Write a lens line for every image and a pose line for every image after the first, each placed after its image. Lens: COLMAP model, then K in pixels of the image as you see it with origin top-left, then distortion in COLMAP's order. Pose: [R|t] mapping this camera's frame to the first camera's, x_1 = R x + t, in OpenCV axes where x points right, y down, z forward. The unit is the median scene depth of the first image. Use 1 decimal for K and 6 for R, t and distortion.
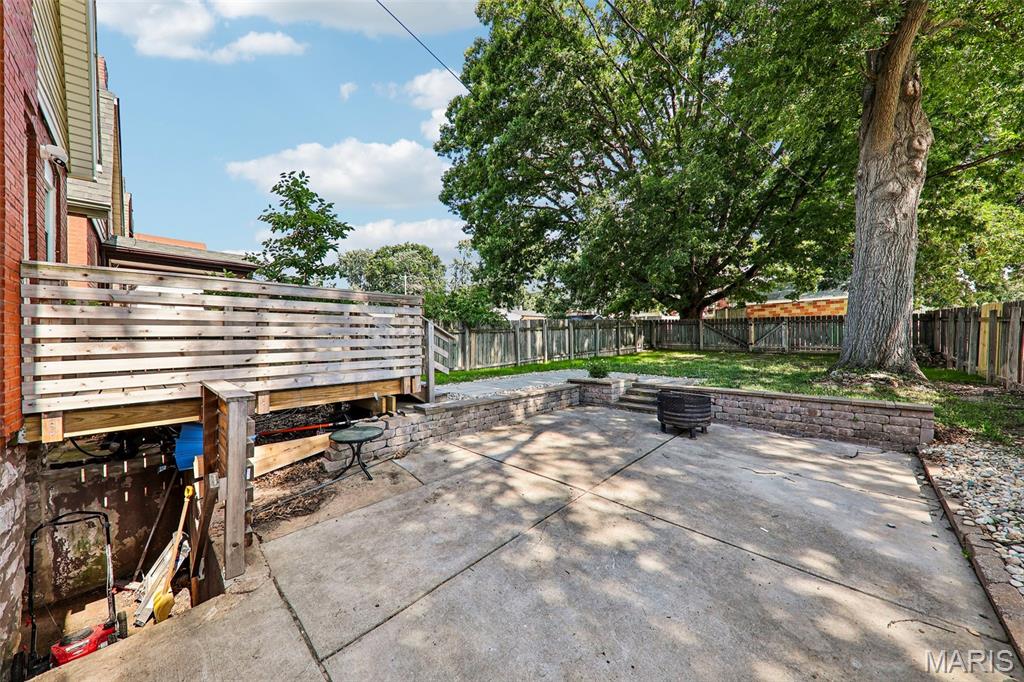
lens RADIAL K [[355.3, 0, 517.6], [0, 355.3, 343.3], [0, 0, 1]] dist [0.004886, -0.003071]
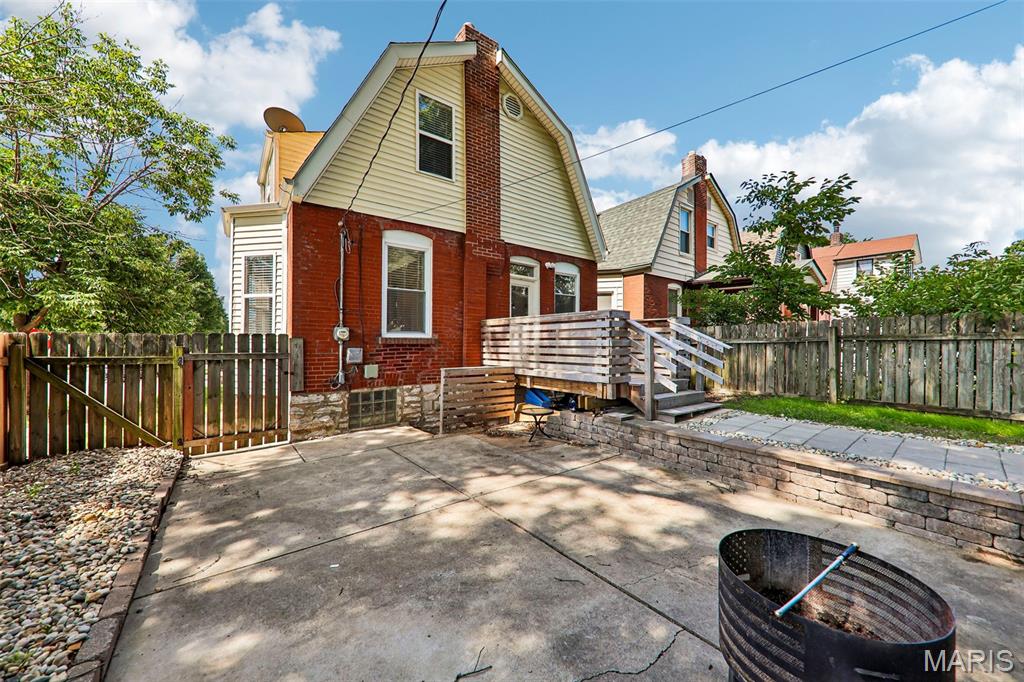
lens RADIAL K [[355.3, 0, 505.5], [0, 355.3, 335.4], [0, 0, 1]] dist [0.004886, -0.003071]
pose [[-0.211617, -0.014424, -0.977246, 1.177834], [-0.014837, 0.999823, -0.011544, -0.053496], [0.977240, 0.012057, -0.211793, 1.312773]]
